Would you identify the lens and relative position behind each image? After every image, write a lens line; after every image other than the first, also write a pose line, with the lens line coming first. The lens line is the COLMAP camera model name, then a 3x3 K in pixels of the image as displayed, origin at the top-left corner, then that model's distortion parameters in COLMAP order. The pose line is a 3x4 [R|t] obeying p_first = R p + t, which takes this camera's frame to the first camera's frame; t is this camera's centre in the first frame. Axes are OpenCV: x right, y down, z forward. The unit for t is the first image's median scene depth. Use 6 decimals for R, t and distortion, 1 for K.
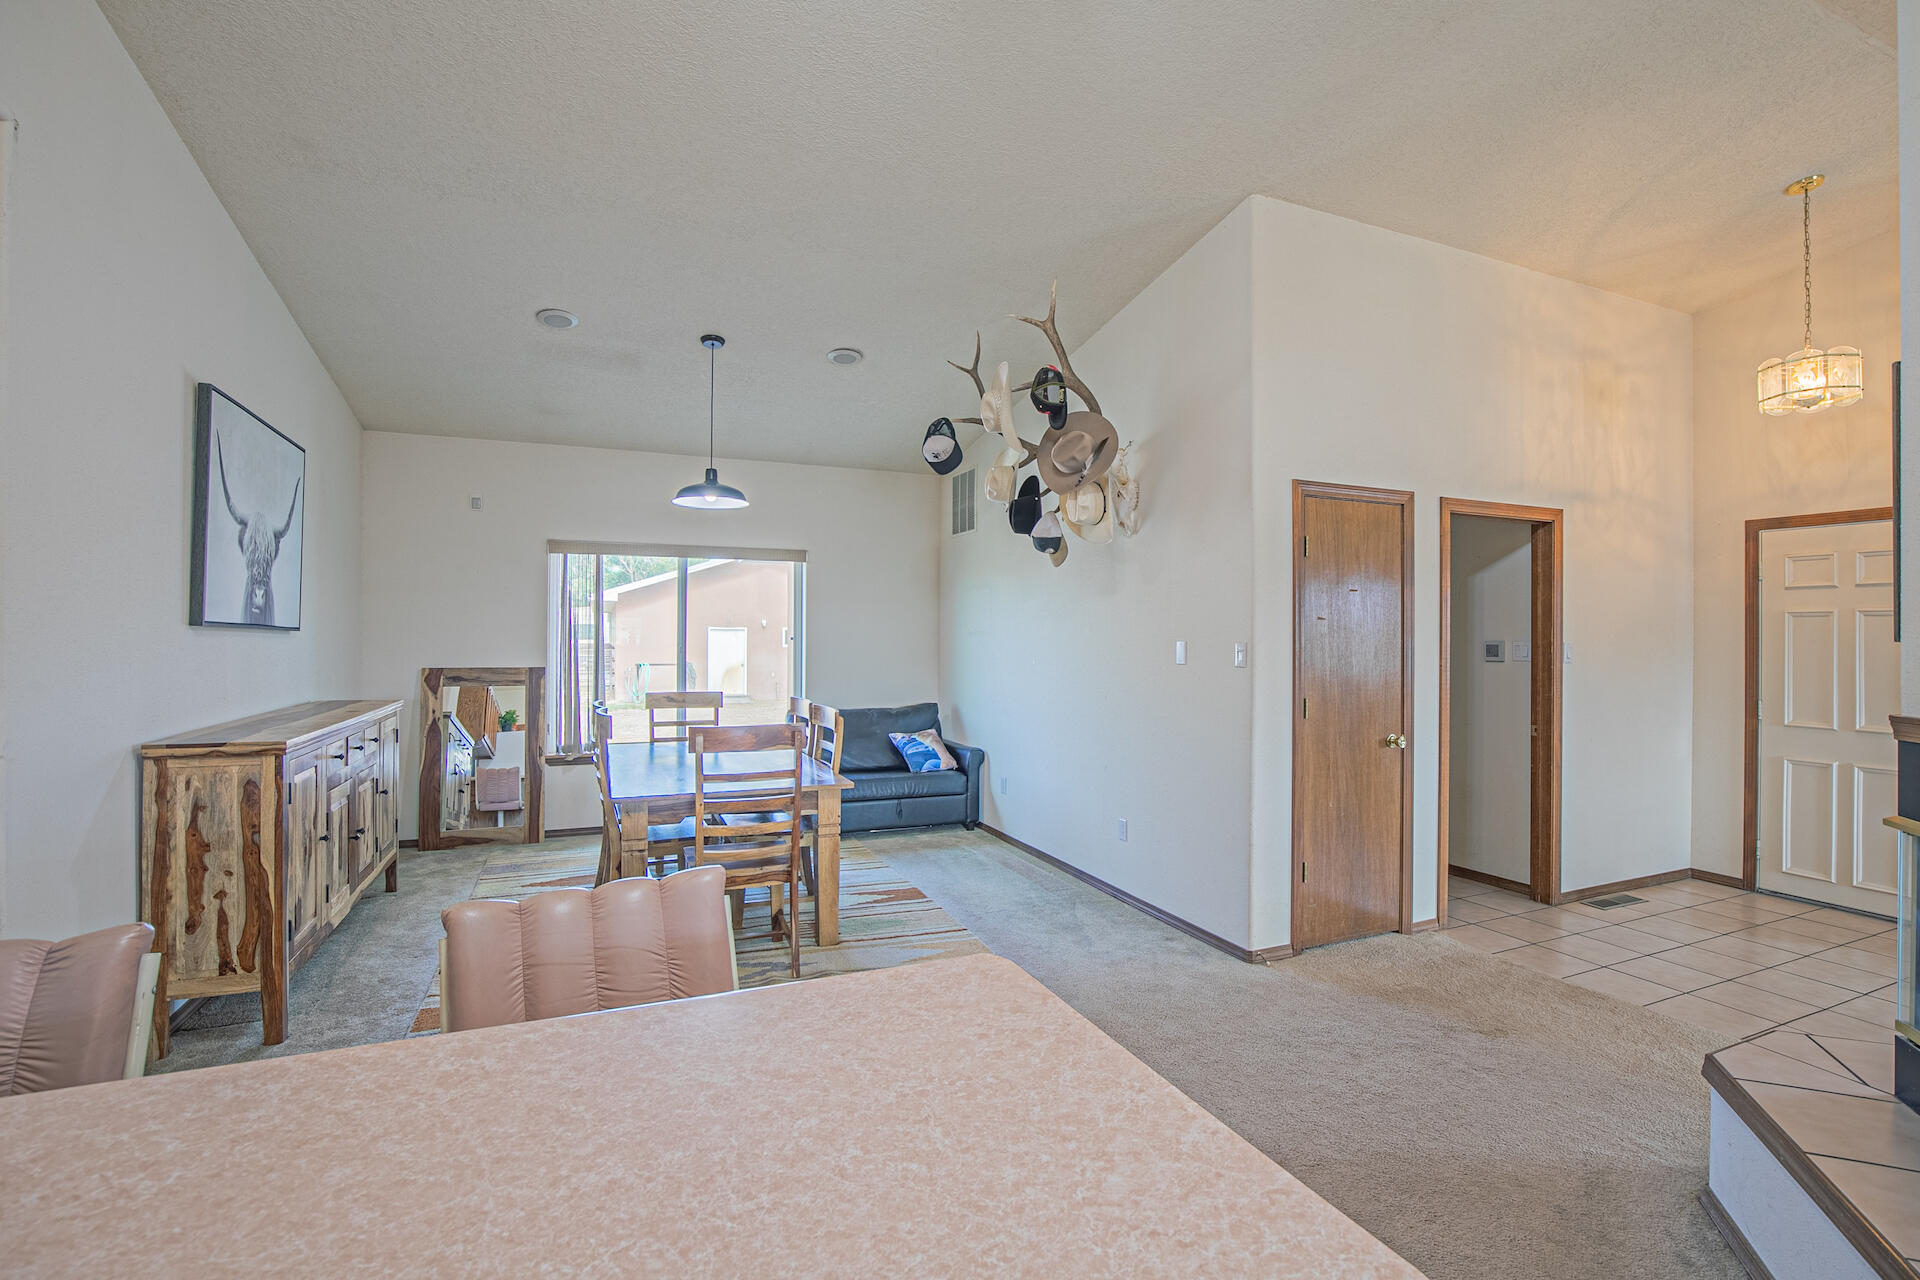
lens RADIAL K [[874.4, 0, 972.1], [0, 874.4, 633.9], [0, 0, 1]] dist [-0.027110, -0.000110]
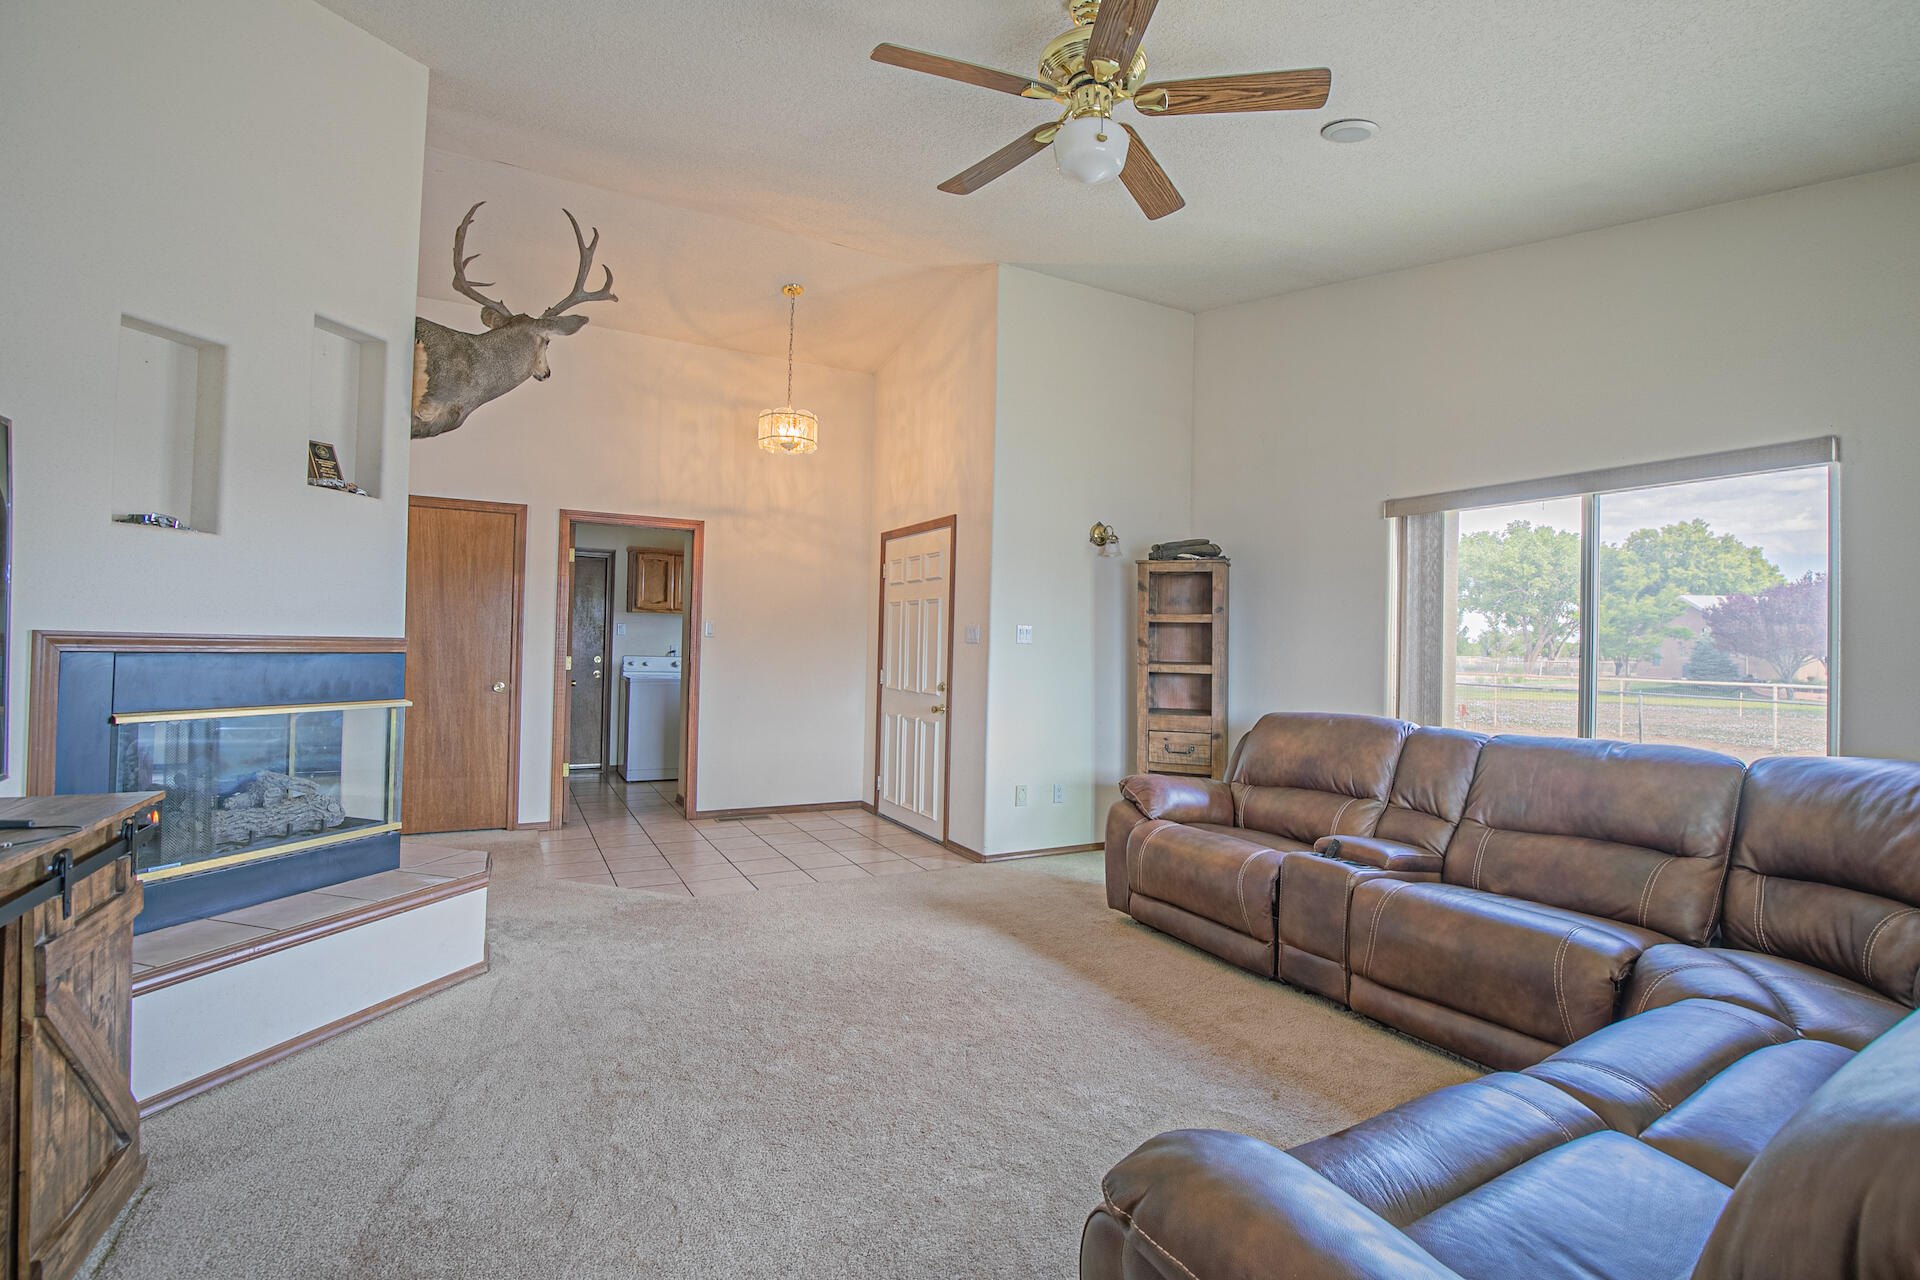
lens RADIAL K [[874.4, 0, 972.1], [0, 874.4, 633.9], [0, 0, 1]] dist [-0.027110, -0.000110]
pose [[0.996850, 0.020197, 0.076697, 0.996177], [-0.019336, 0.999742, -0.011957, 0.037148], [-0.076919, 0.010436, 0.996983, -0.366695]]
